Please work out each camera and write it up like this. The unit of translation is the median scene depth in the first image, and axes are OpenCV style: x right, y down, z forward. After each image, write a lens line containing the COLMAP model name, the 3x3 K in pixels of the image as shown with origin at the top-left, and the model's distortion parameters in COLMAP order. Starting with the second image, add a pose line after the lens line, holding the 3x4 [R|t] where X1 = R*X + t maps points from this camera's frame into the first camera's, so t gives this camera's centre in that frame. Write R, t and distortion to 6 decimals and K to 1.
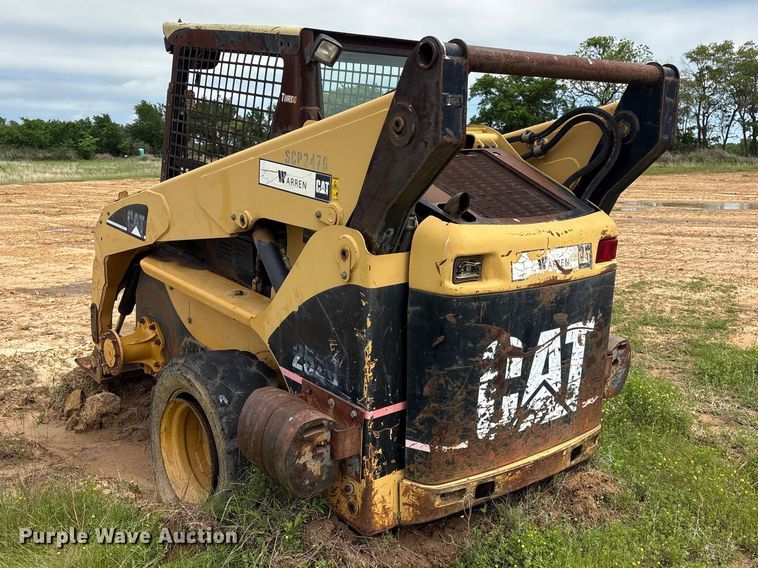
lens RADIAL K [[805.1, 0, 402.7], [0, 805.1, 263.6], [0, 0, 1]] dist [0.188796, -0.510936]
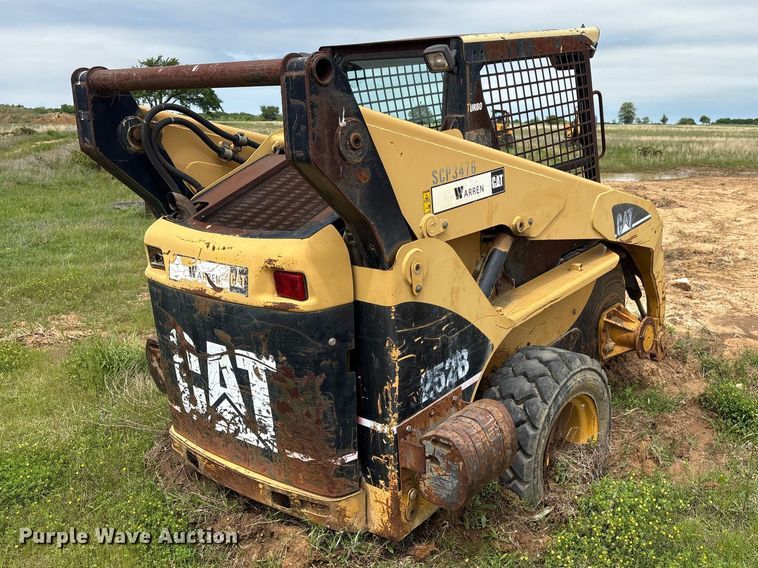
lens RADIAL K [[732.5, 0, 469.4], [0, 732.5, 261.3], [0, 0, 1]] dist [0.179011, -0.527077]
pose [[0.204596, 0.182761, -0.961633, 1.100937], [-0.144787, 0.977259, 0.154926, -0.200686], [0.968079, 0.107535, 0.226405, 1.092796]]
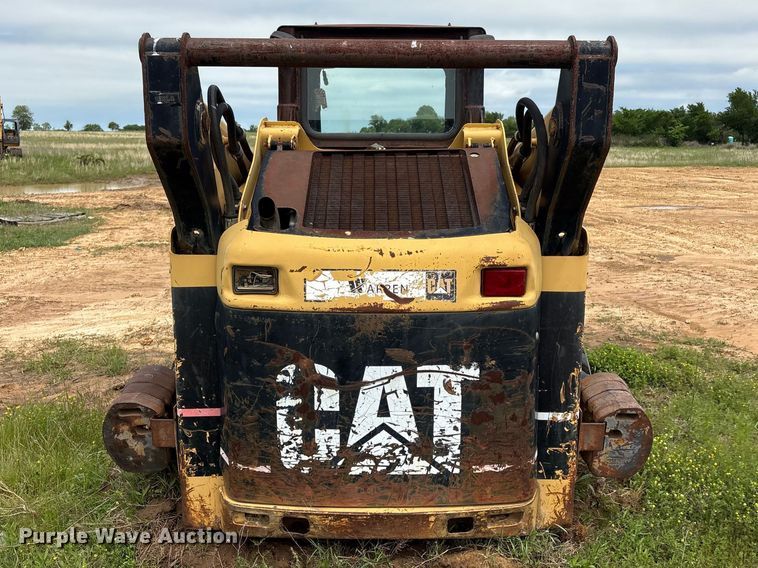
lens RADIAL K [[771.5, 0, 404.1], [0, 771.5, 256.7], [0, 0, 1]] dist [0.192962, -0.613866]
pose [[0.758412, 0.108851, -0.642622, 0.711756], [-0.100176, 0.993708, 0.050094, -0.074831], [0.644032, 0.026383, 0.764544, 0.396965]]
